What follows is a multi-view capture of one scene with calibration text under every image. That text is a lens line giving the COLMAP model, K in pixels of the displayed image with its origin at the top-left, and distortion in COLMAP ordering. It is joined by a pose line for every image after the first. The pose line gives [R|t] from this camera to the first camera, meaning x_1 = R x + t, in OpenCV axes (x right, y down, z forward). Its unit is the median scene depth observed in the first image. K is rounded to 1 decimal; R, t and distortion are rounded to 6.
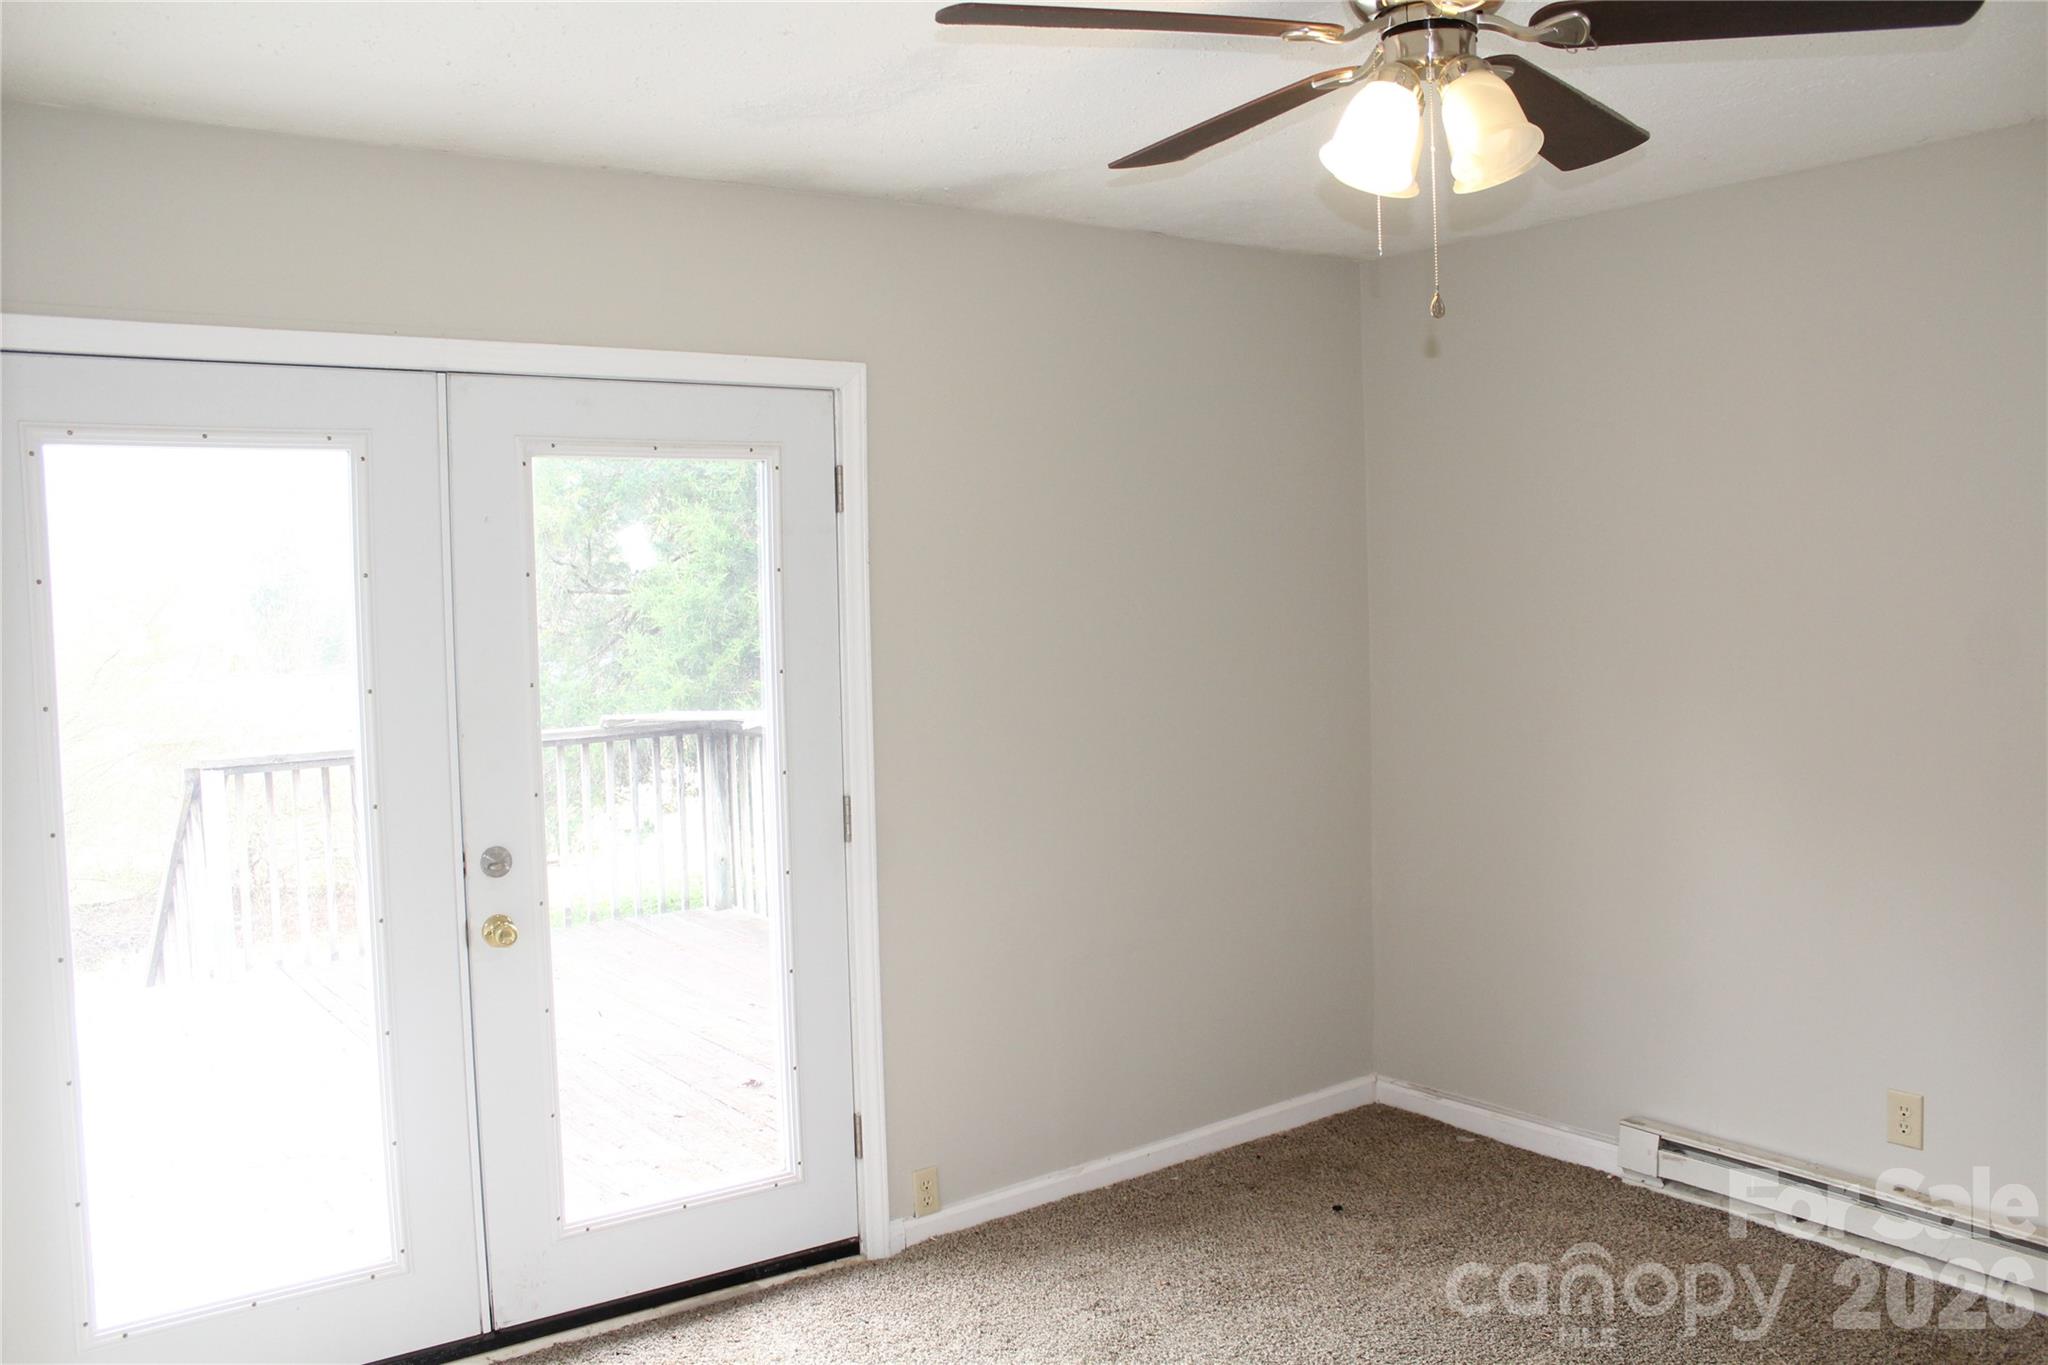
lens RADIAL K [[1716.7, 0, 1024.0], [0, 1716.7, 682.5], [0, 0, 1]] dist [-0.054046, 0.007386]
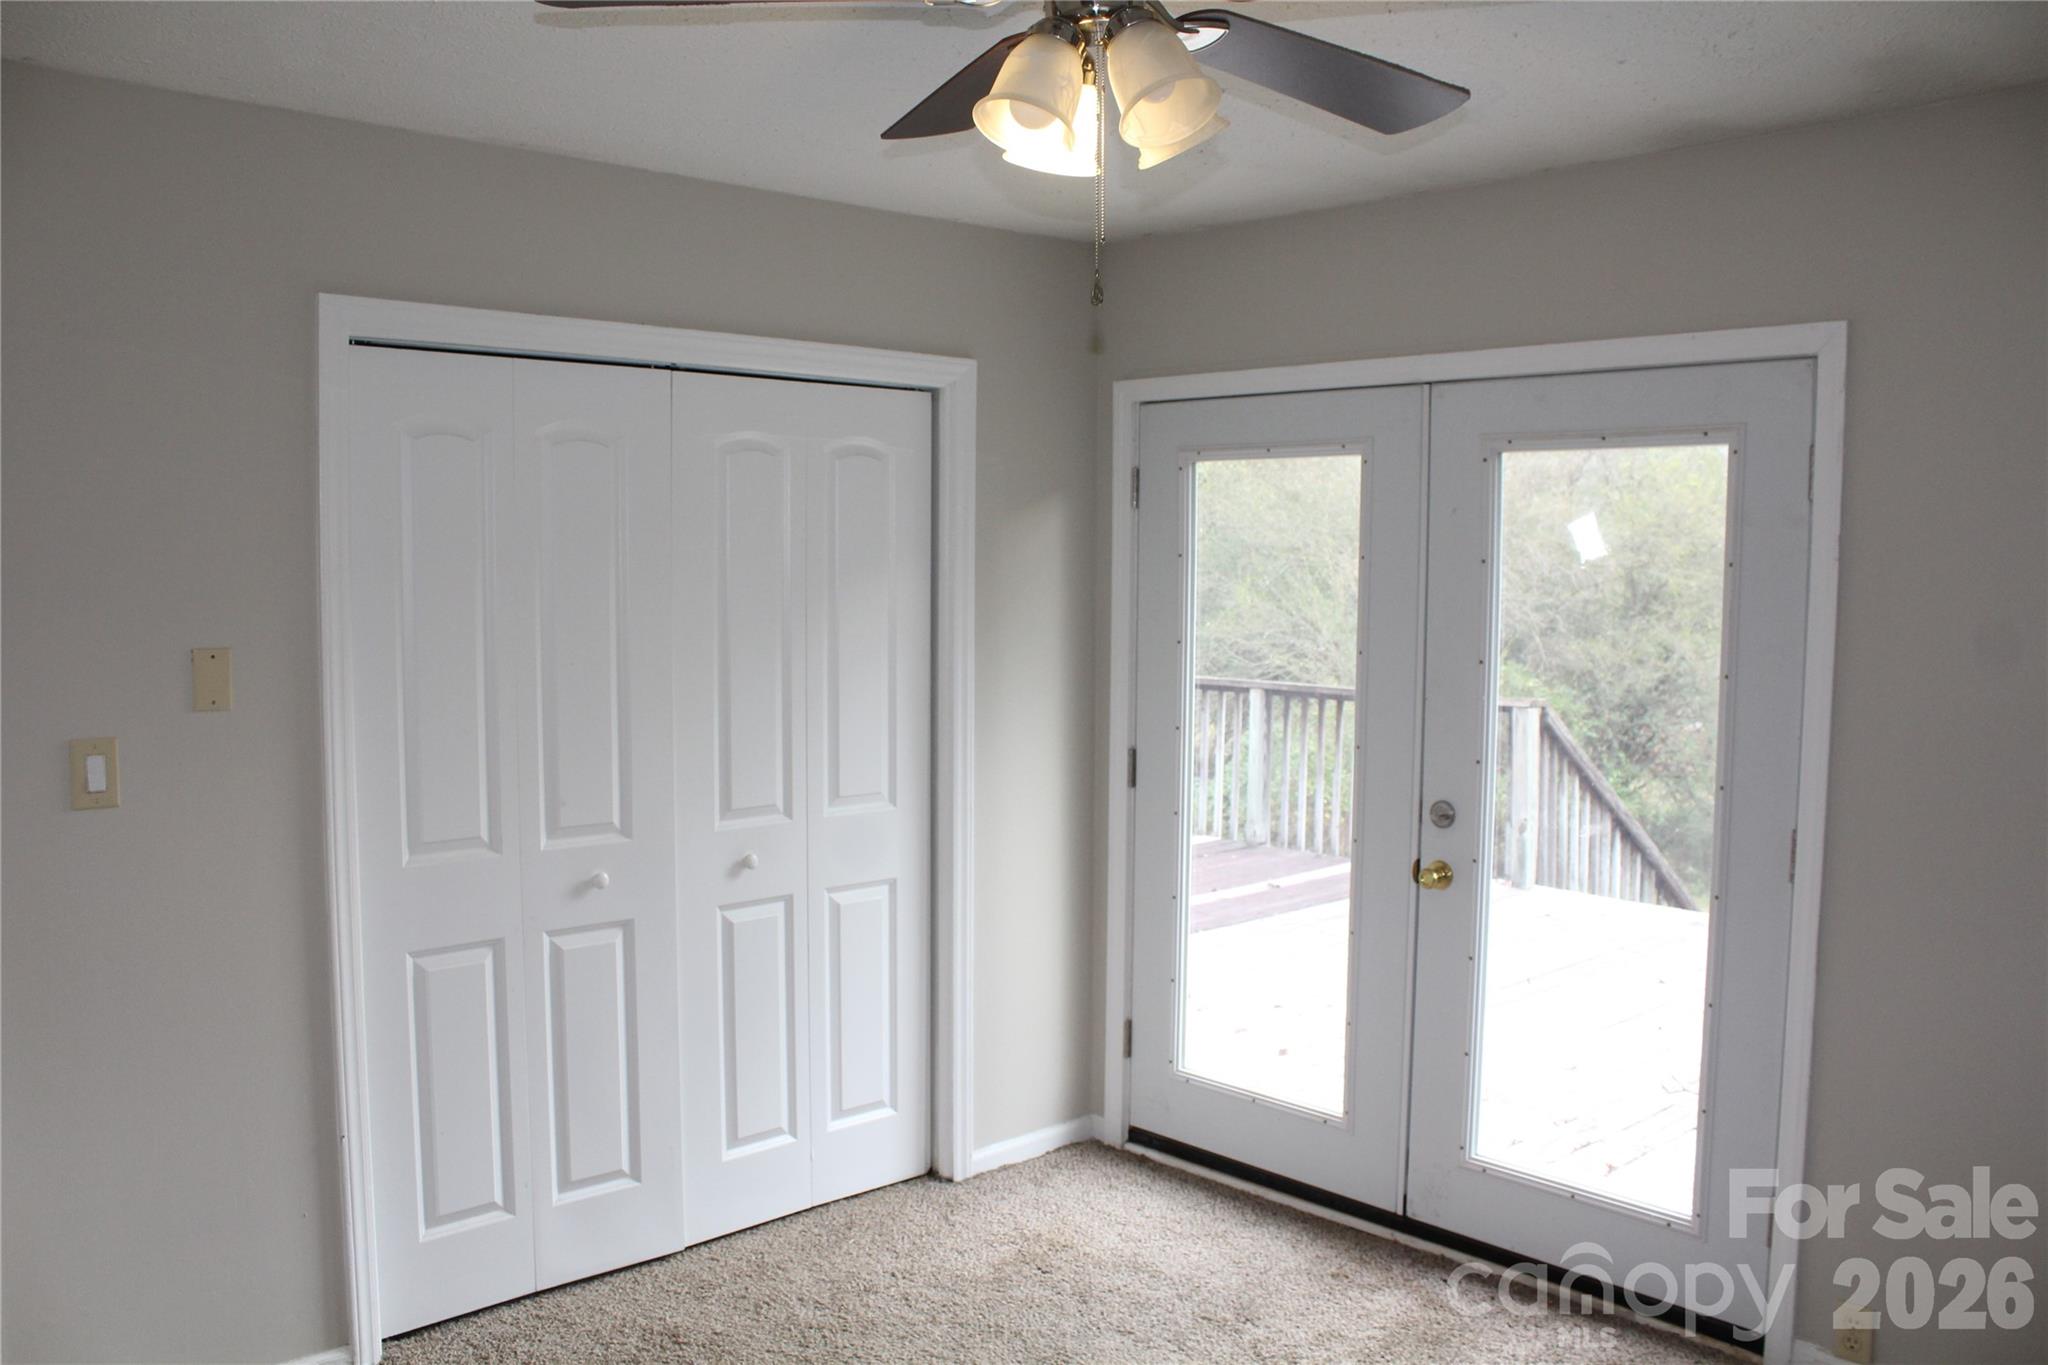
lens RADIAL K [[1716.7, 0, 1024.0], [0, 1716.7, 682.5], [0, 0, 1]] dist [-0.054046, 0.007386]
pose [[0.135493, 0.097060, -0.986013, 0.765786], [-0.078327, 0.993125, 0.086997, -0.058570], [0.987677, 0.065444, 0.142164, 0.562606]]
